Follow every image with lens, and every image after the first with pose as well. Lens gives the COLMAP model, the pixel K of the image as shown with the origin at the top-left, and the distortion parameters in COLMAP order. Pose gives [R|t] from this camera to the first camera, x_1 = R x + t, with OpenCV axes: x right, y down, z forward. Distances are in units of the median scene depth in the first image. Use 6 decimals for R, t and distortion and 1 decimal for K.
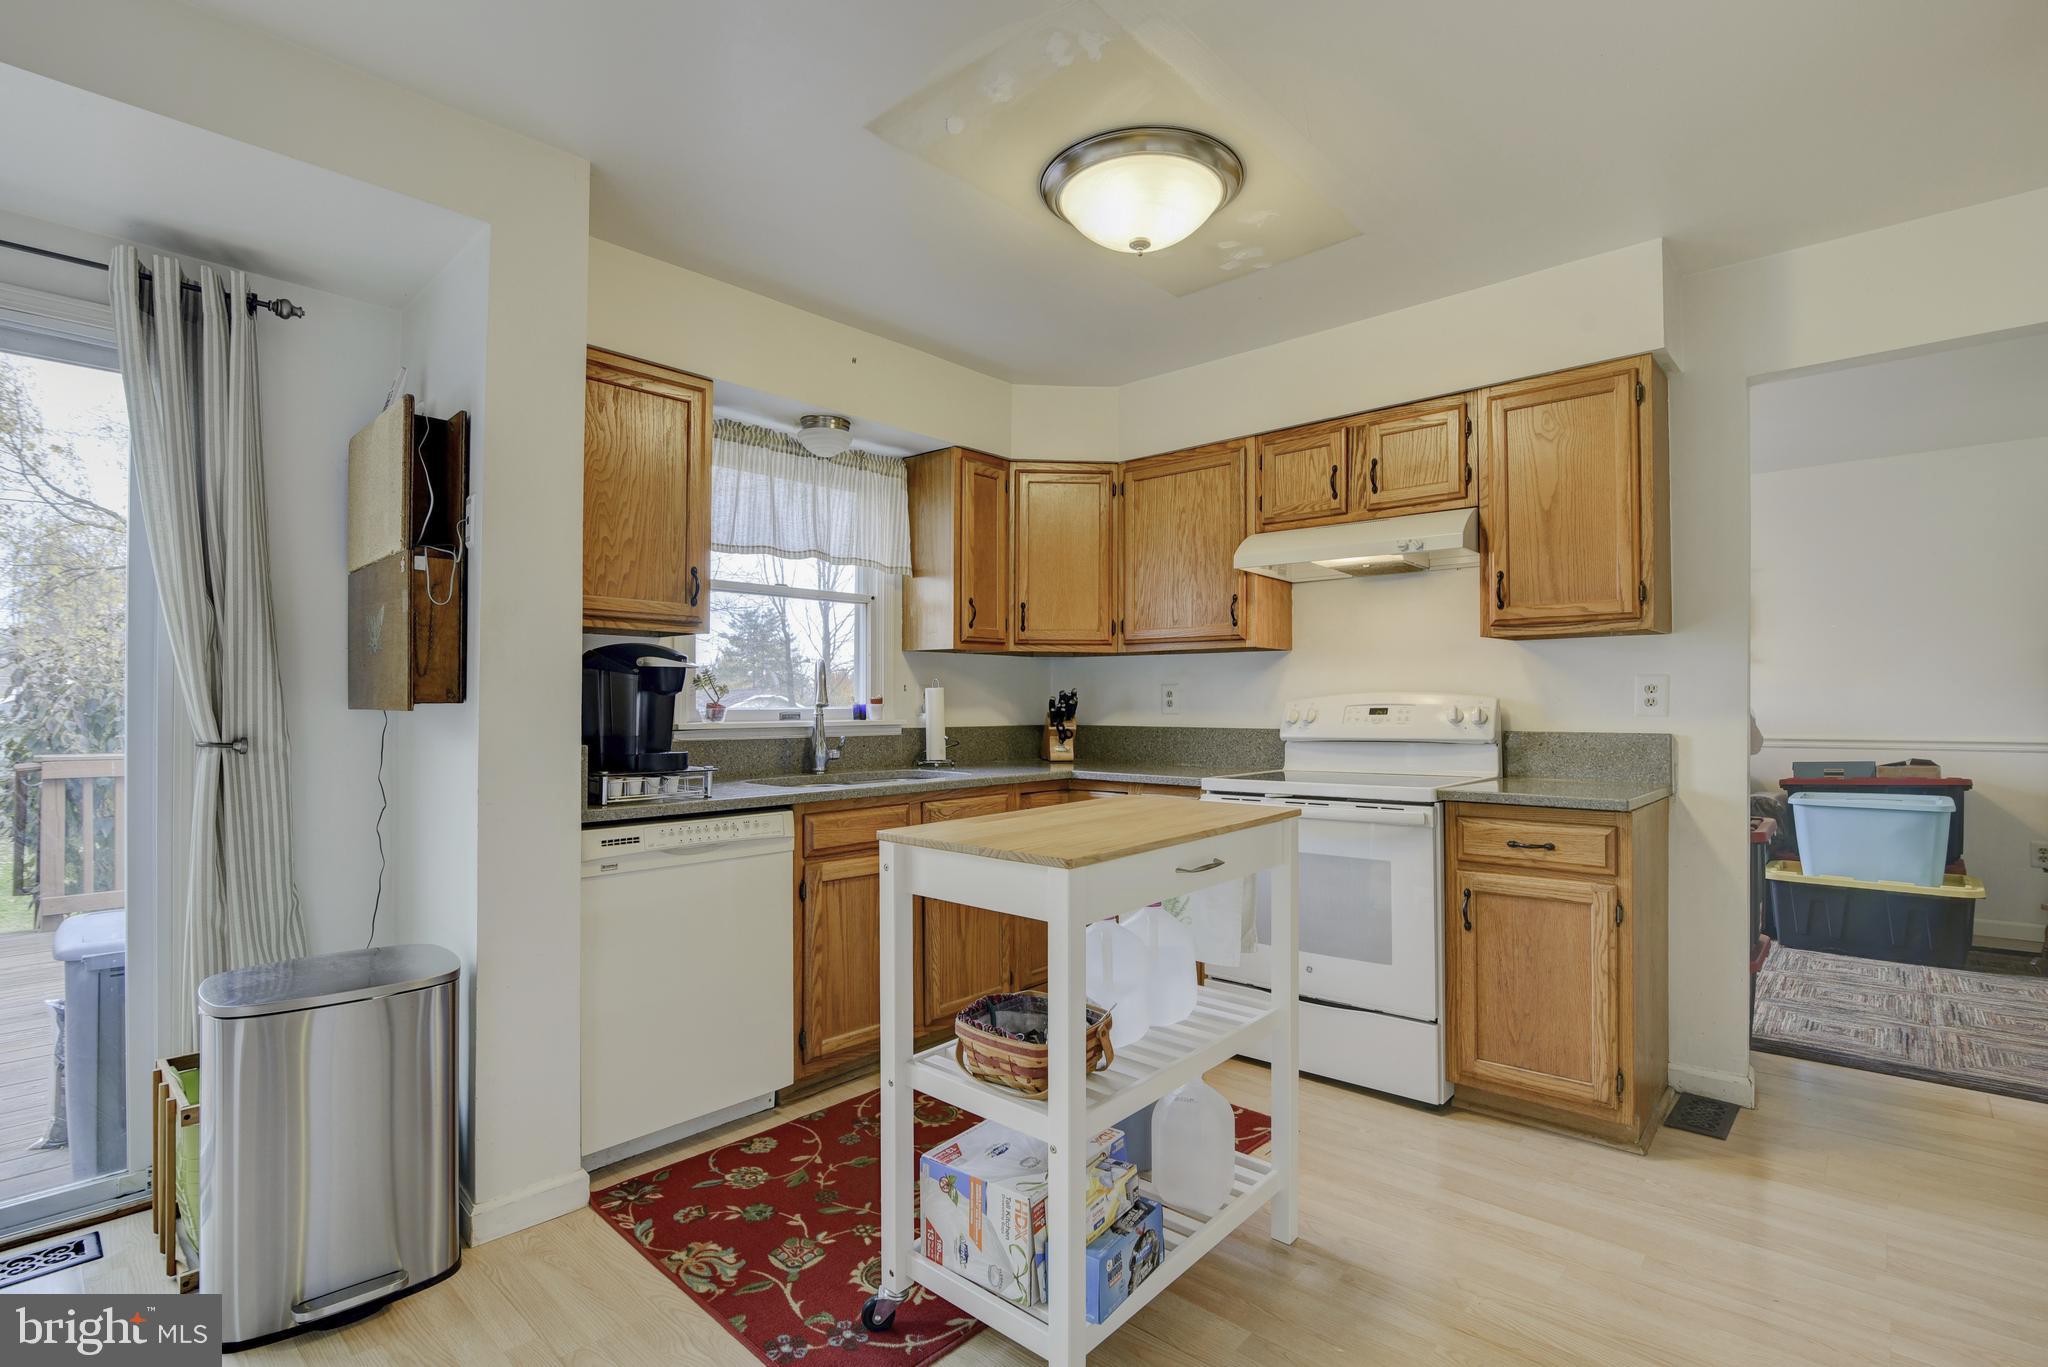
lens RADIAL K [[917.6, 0, 1021.6], [0, 917.6, 691.2], [0, 0, 1]] dist [-0.018498, 0.000669]
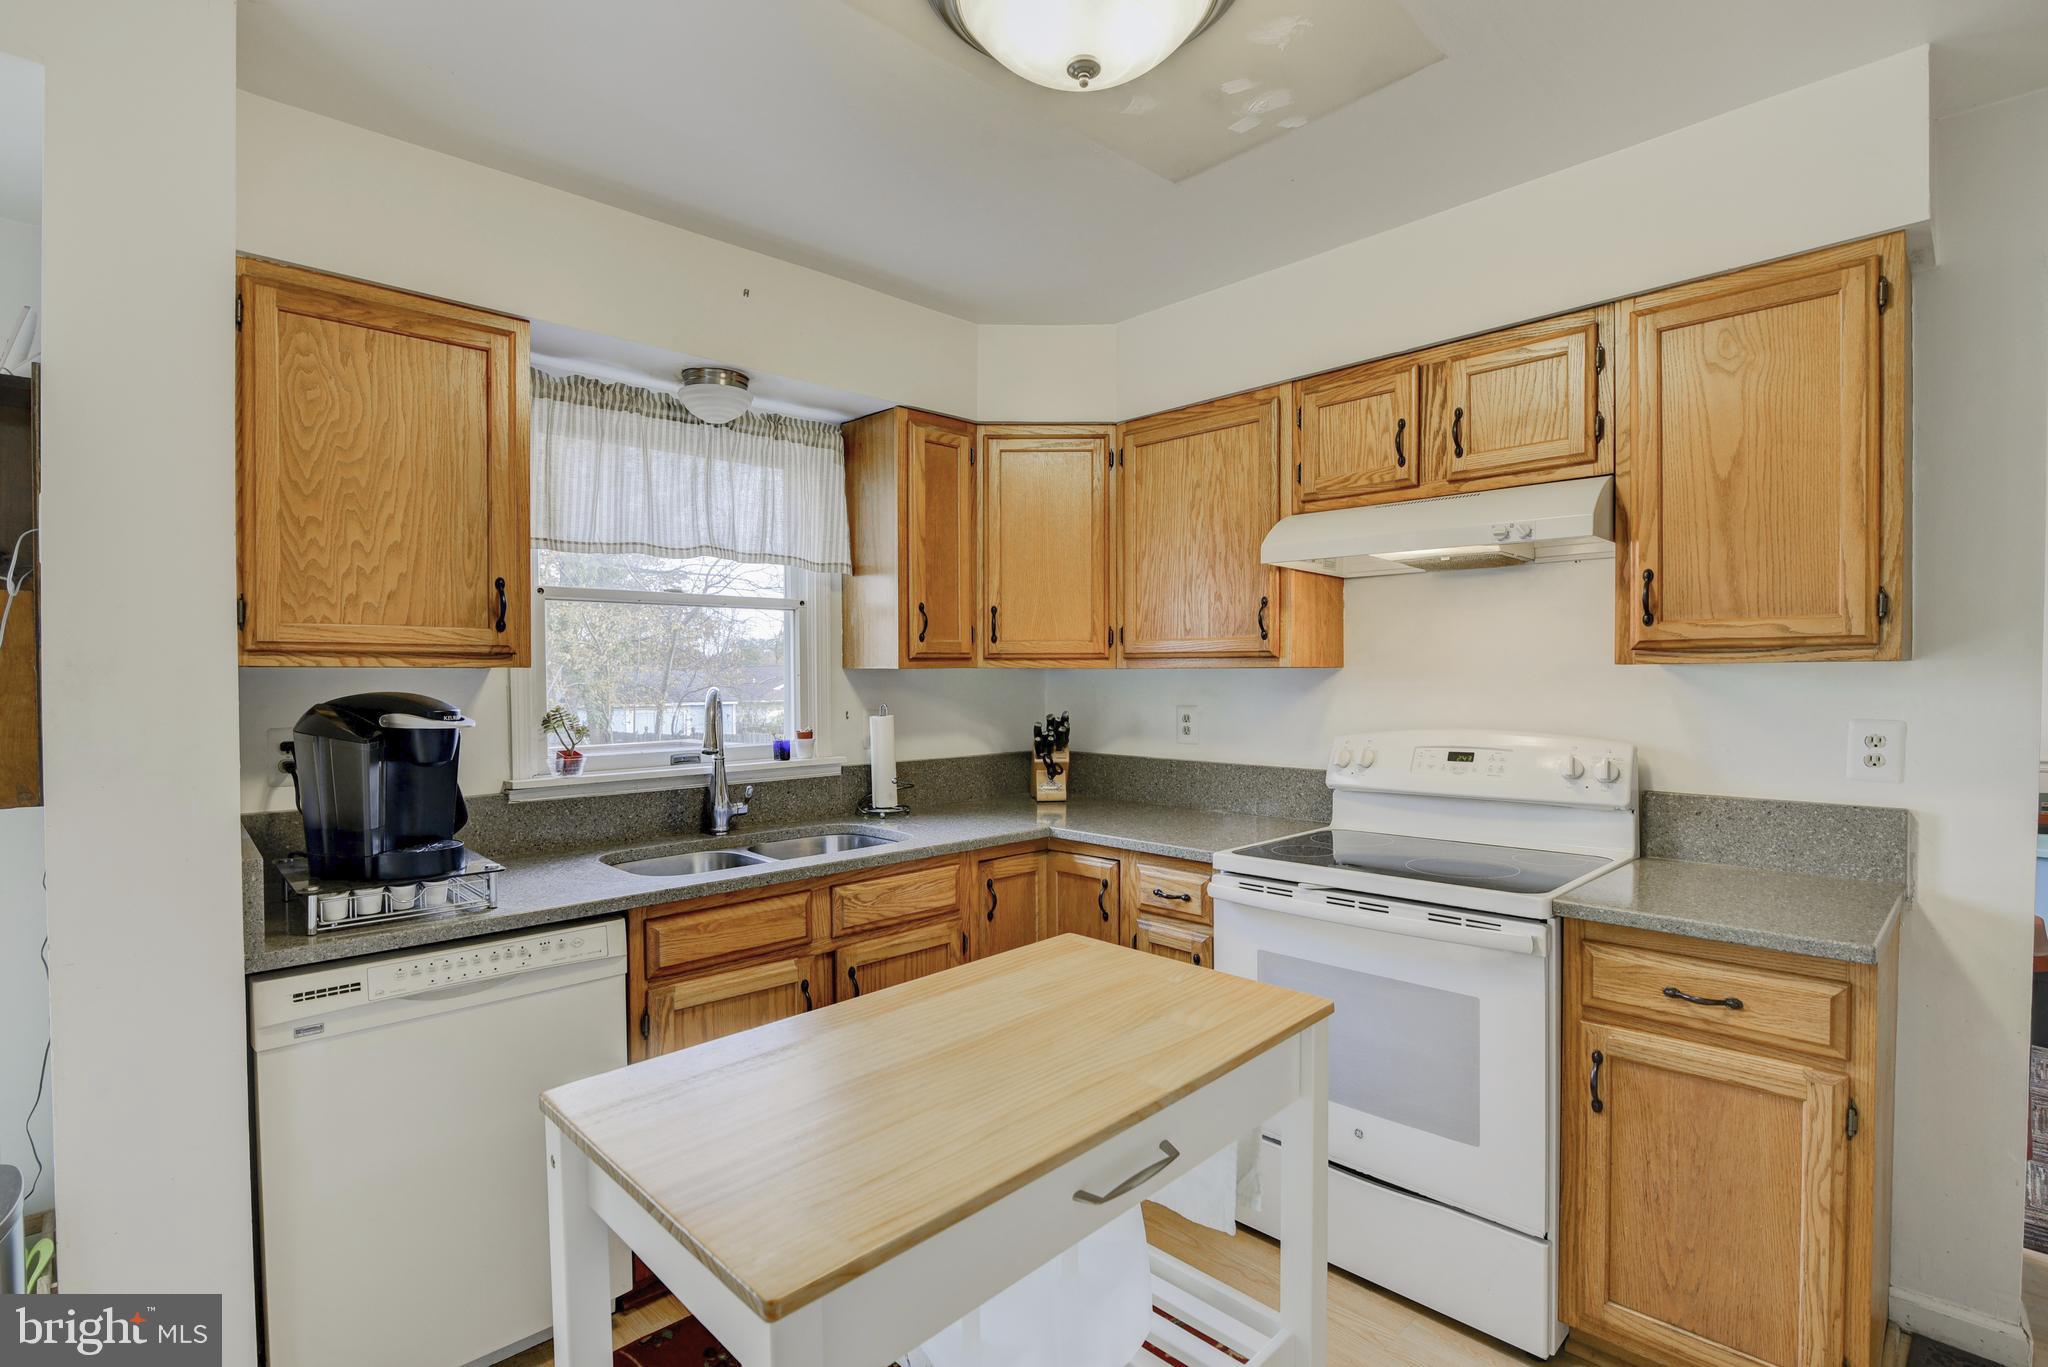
lens RADIAL K [[917.6, 0, 1027.1], [0, 917.6, 688.0], [0, 0, 1]] dist [-0.018498, 0.000669]
pose [[0.997969, -0.003583, -0.063606, 0.104883], [0.005422, 0.999571, 0.028770, -0.064907], [0.063475, -0.029056, 0.997560, 0.290950]]
